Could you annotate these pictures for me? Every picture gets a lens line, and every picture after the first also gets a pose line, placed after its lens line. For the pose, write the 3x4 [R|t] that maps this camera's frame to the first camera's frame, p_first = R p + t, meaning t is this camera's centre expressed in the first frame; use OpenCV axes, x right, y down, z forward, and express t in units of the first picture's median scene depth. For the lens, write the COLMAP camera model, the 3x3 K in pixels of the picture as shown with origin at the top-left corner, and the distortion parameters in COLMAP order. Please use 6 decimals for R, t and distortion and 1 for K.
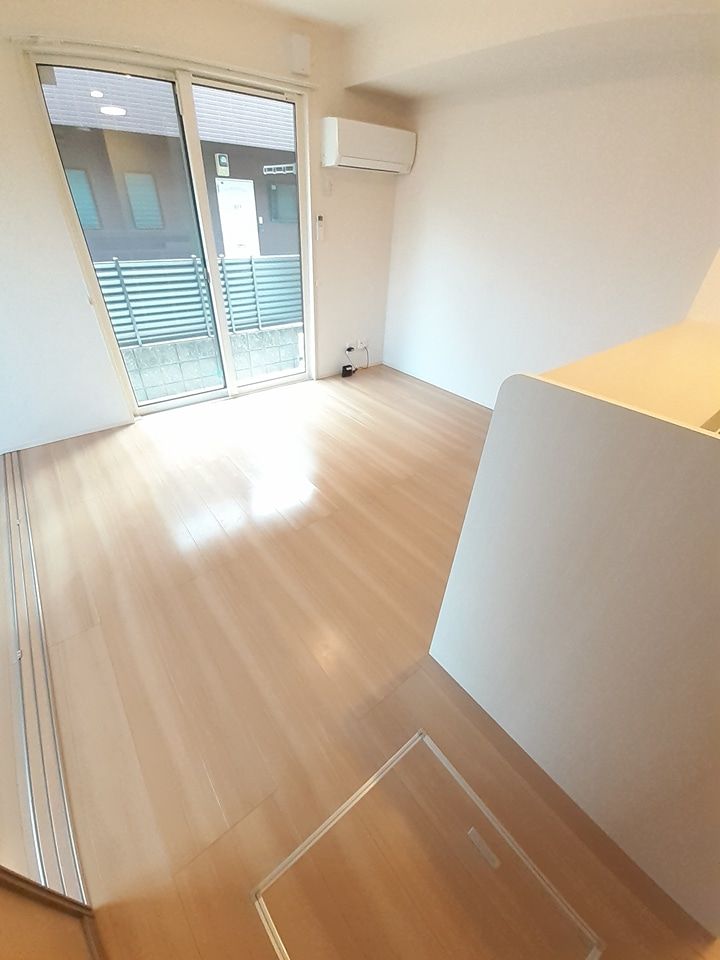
lens RADIAL K [[380.7, 0, 351.2], [0, 380.7, 475.4], [0, 0, 1]] dist [0.022031, -0.015879]
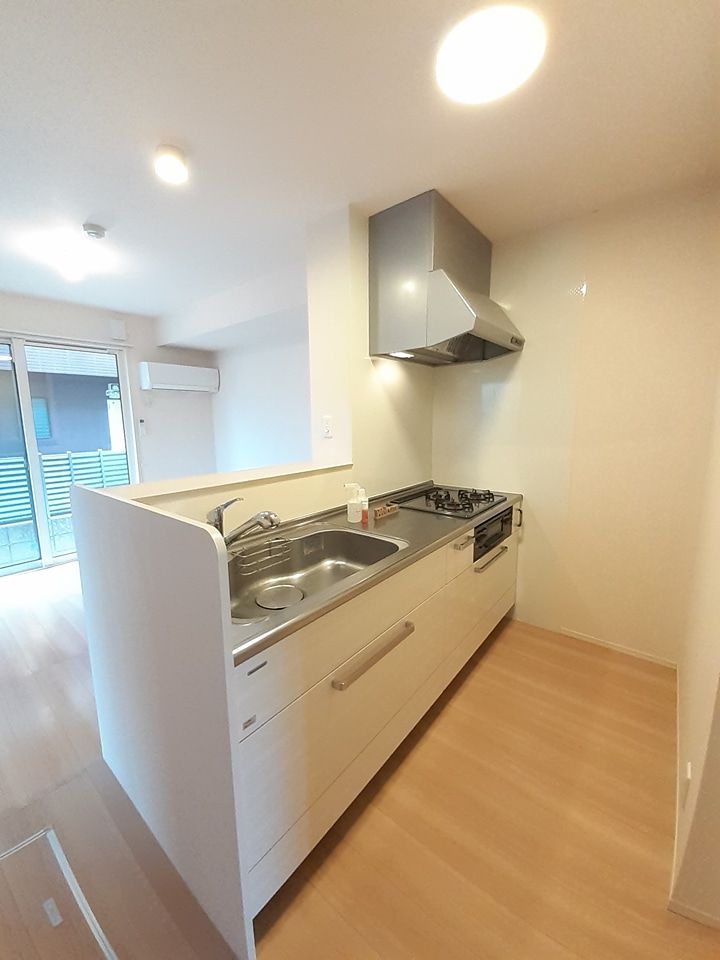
lens RADIAL K [[380.7, 0, 351.2], [0, 380.7, 475.4], [0, 0, 1]] dist [0.022031, -0.015879]
pose [[0.977030, -0.074329, 0.199720, 0.344495], [0.154183, 0.893518, -0.421726, 0.155344], [-0.147107, 0.442832, 0.884454, -0.177975]]
